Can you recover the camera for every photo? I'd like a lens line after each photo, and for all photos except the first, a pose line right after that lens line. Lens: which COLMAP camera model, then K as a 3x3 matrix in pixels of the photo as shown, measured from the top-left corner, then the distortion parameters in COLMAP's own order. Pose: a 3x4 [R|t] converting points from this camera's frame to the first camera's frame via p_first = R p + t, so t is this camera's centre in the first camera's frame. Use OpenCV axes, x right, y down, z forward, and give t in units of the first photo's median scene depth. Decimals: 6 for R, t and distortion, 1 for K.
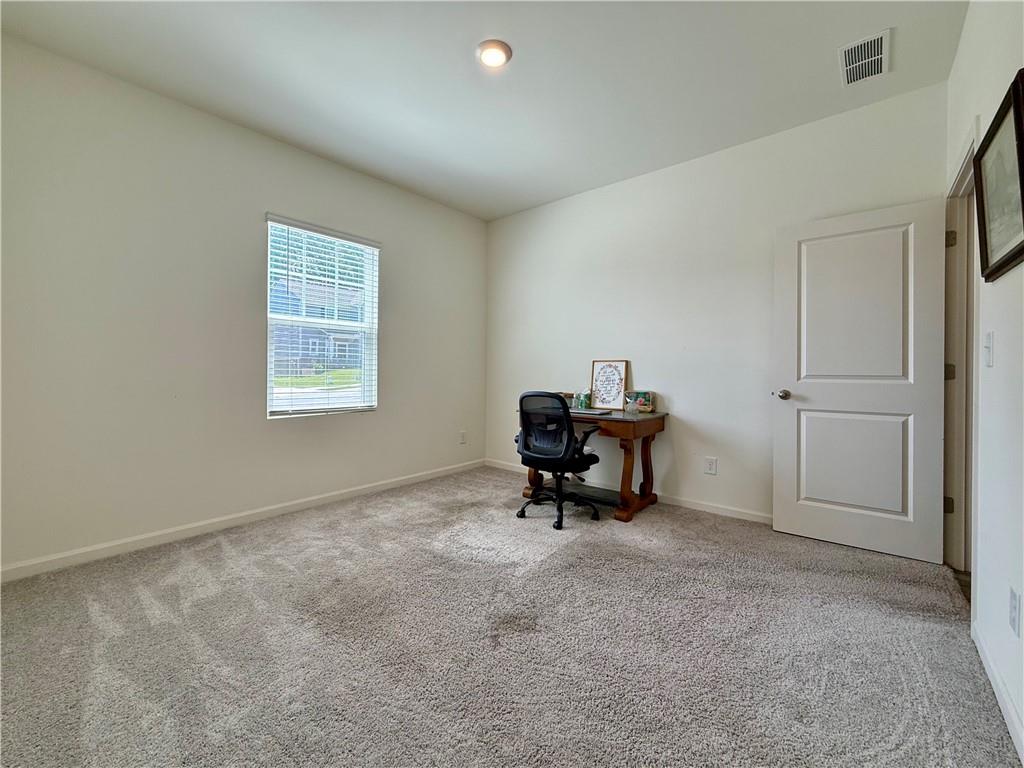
lens RADIAL K [[417.7, 0, 512.4], [0, 417.7, 373.9], [0, 0, 1]] dist [-0.001676, -0.000193]
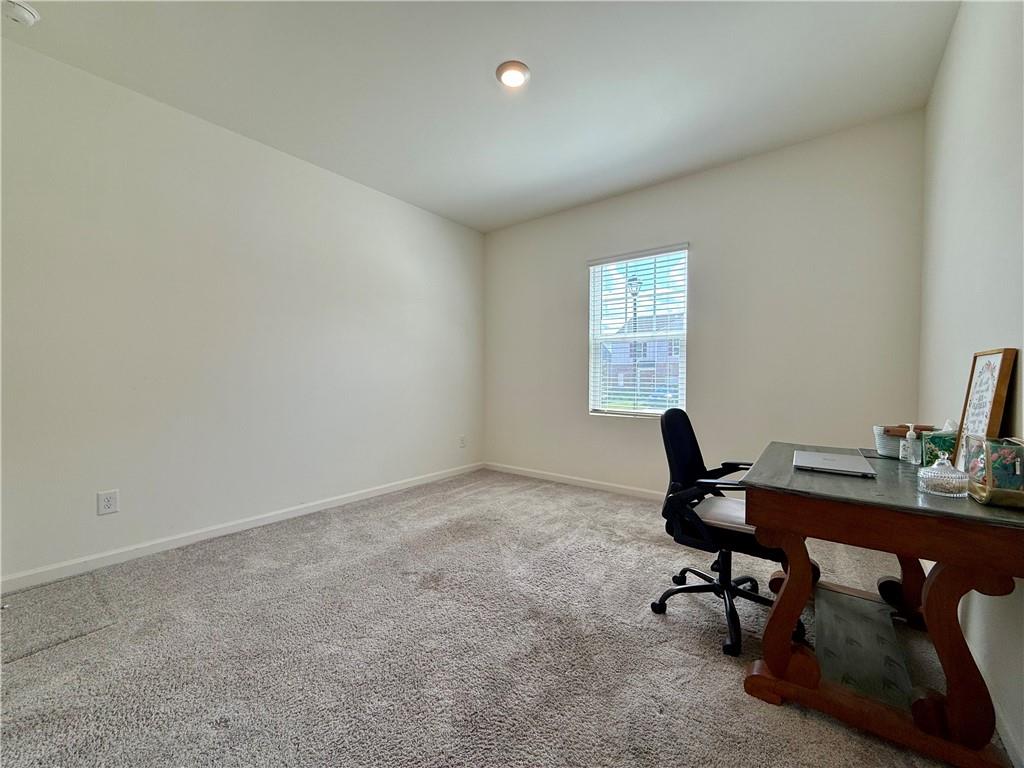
lens RADIAL K [[408.6, 0, 512.8], [0, 408.6, 385.2], [0, 0, 1]] dist [0.011939, 0.000189]
pose [[0.043732, 0.016678, -0.998904, 0.711308], [-0.009718, 0.999820, 0.016268, -0.005847], [0.998996, 0.008996, 0.043886, 0.684726]]
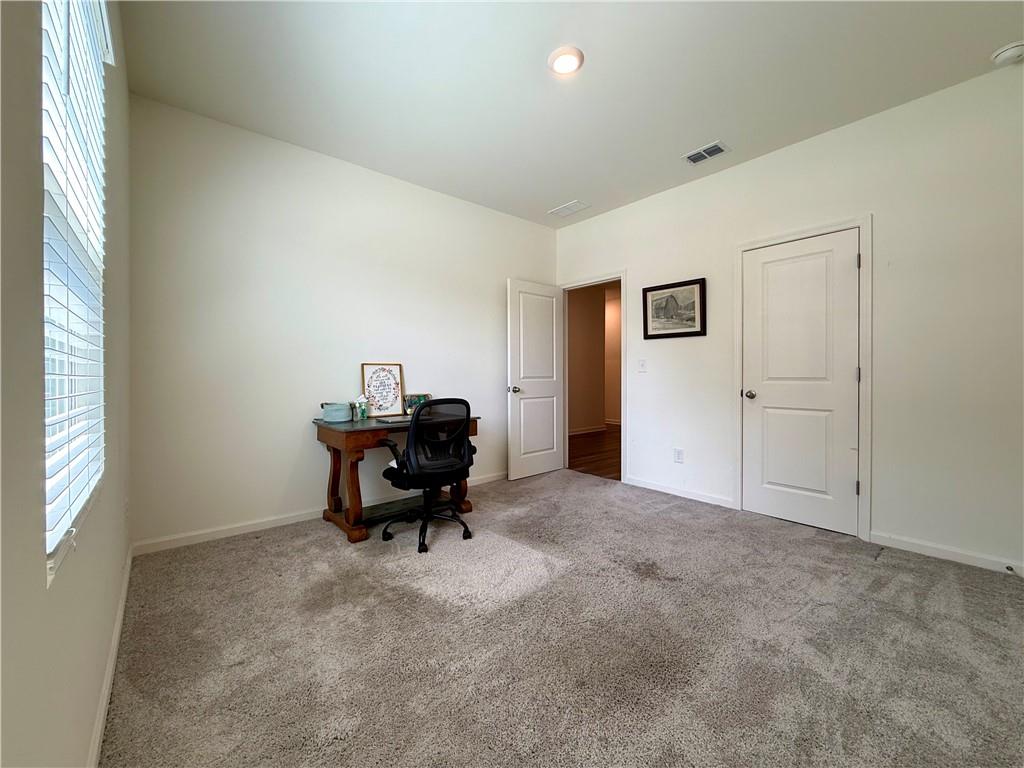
lens RADIAL K [[409.3, 0, 511.0], [0, 409.3, 382.9], [0, 0, 1]] dist [0.001631, 0.000129]
pose [[0.168903, -0.022858, 0.985368, -0.751863], [0.008294, 0.999729, 0.021770, -0.008642], [-0.985598, 0.004496, 0.169047, 0.692020]]
